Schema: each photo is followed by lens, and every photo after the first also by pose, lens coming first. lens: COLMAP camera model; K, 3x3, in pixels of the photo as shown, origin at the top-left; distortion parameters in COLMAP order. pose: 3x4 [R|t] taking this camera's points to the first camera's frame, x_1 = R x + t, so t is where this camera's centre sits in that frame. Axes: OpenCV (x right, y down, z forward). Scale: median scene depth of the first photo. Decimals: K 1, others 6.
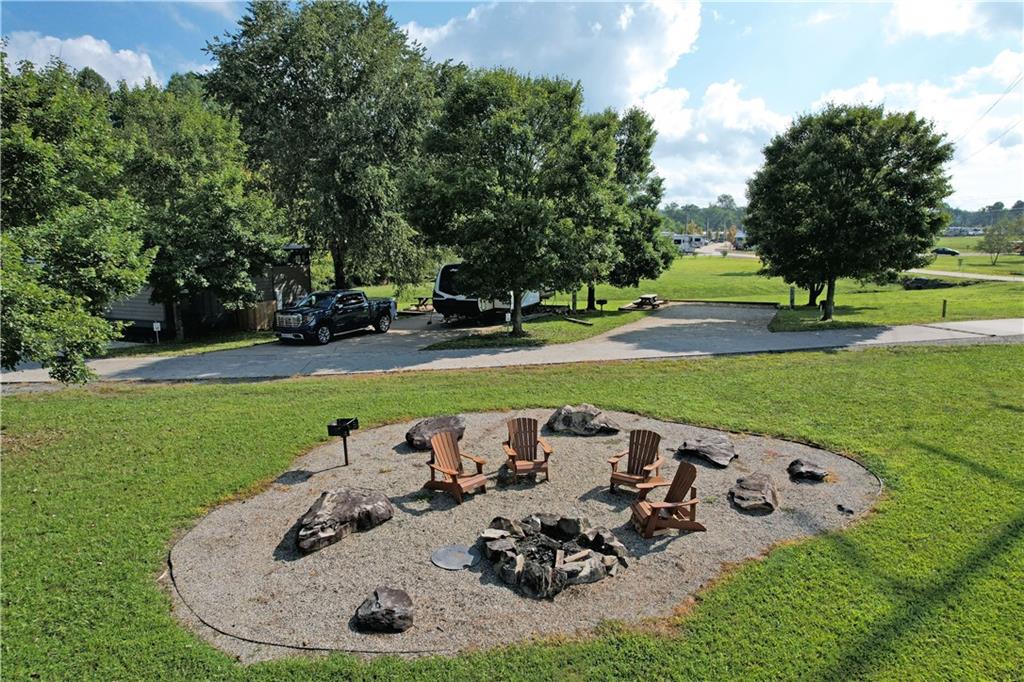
lens RADIAL K [[652.7, 0, 511.8], [0, 652.7, 347.5], [0, 0, 1]] dist [-0.078753, 0.072355]
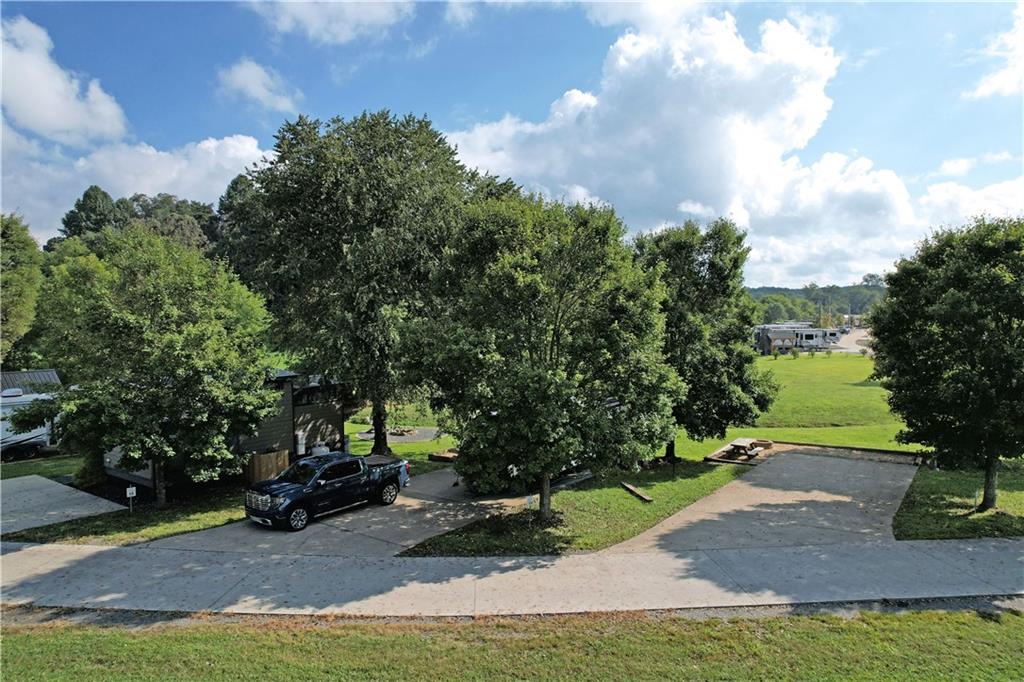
lens RADIAL K [[652.7, 0, 511.8], [0, 652.7, 347.5], [0, 0, 1]] dist [-0.078753, 0.072355]
pose [[0.980094, 0.011037, -0.198226, 0.126814], [-0.034531, 0.992712, -0.115458, -0.139916], [0.195507, 0.120005, 0.973332, 0.211449]]
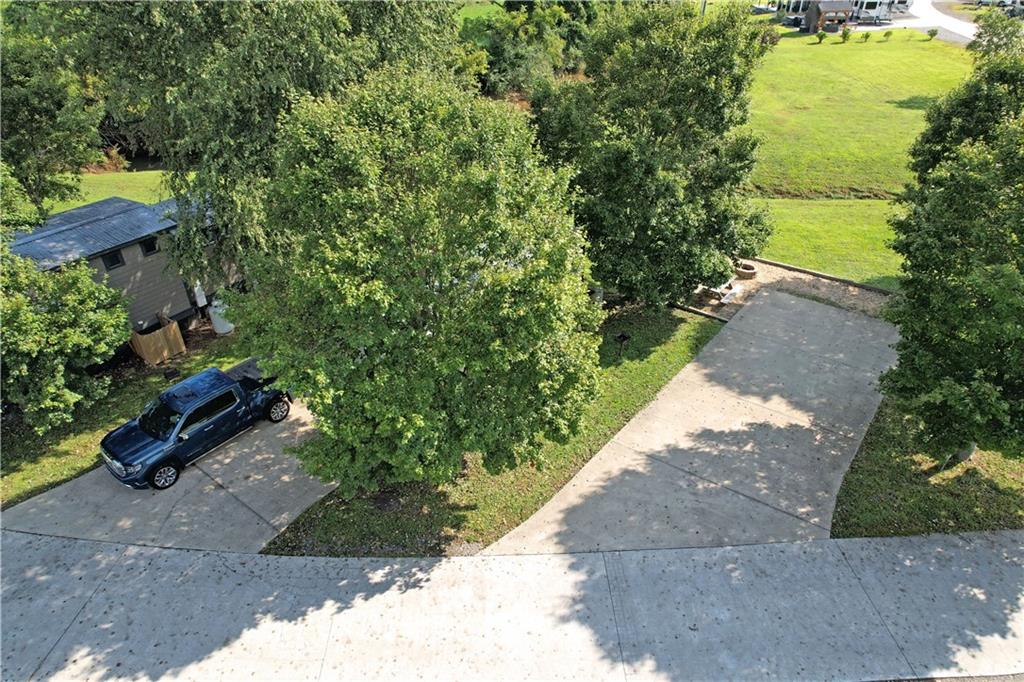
lens RADIAL K [[657.2, 0, 511.5], [0, 657.2, 354.9], [0, 0, 1]] dist [-0.080094, 0.076018]
pose [[0.974639, 0.124853, -0.185718, 0.199080], [-0.037655, 0.909562, 0.413859, -0.433701], [0.220593, -0.396369, 0.891196, 0.453810]]
